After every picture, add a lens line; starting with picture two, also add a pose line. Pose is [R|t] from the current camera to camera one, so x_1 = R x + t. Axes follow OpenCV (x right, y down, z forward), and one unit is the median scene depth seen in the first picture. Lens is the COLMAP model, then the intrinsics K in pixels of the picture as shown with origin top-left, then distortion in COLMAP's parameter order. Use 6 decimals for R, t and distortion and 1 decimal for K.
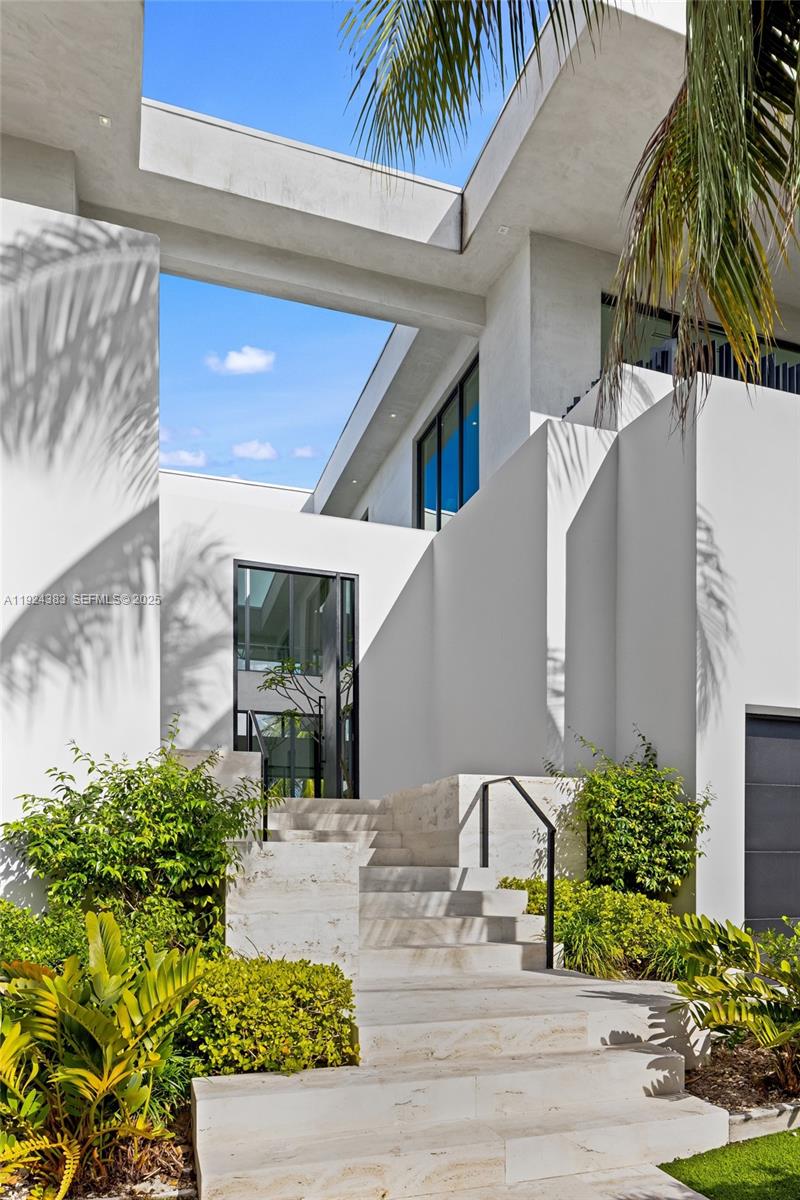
lens RADIAL K [[881.3, 0, 400.0], [0, 881.3, 600.0], [0, 0, 1]] dist [-0.036931, 0.004748]
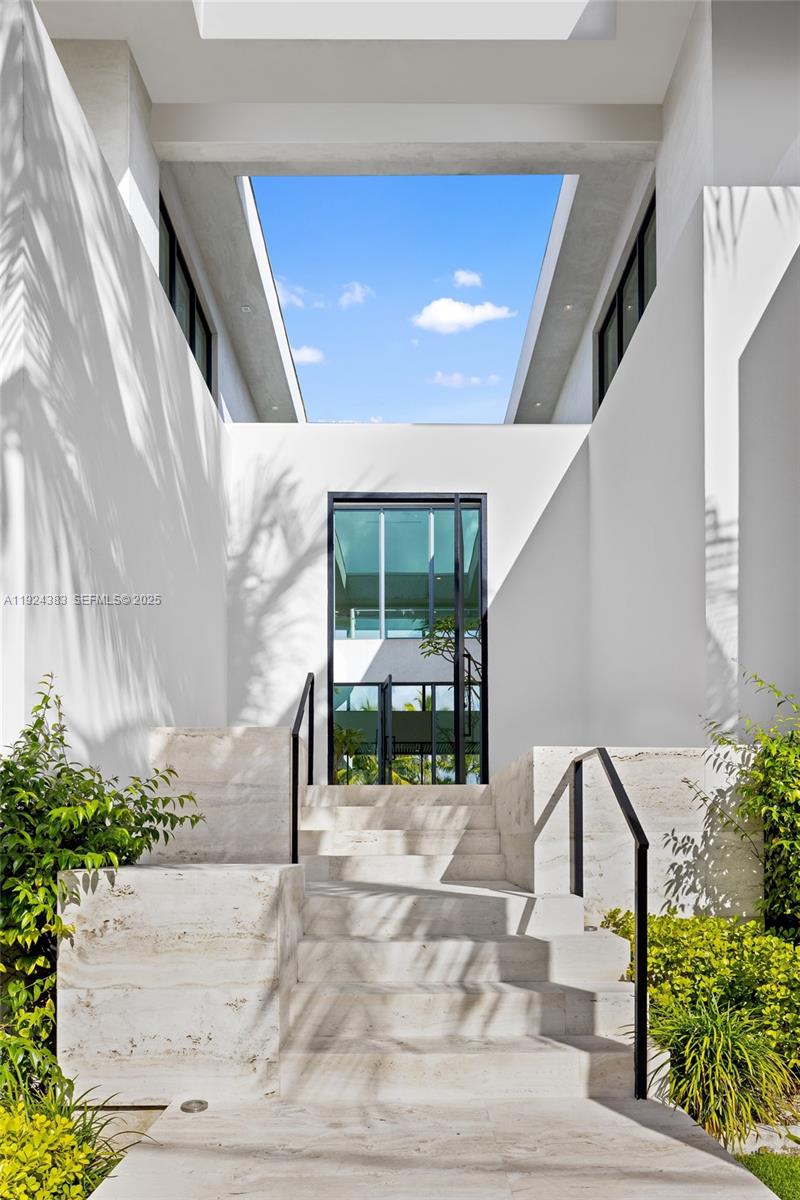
lens RADIAL K [[871.2, 0, 398.2], [0, 871.2, 678.7], [0, 0, 1]] dist [0.005241, -0.037946]
pose [[0.946455, -0.065104, -0.316203, 0.179974], [0.100252, 0.990303, 0.096178, 0.082853], [0.306875, -0.122728, 0.943804, 0.400563]]
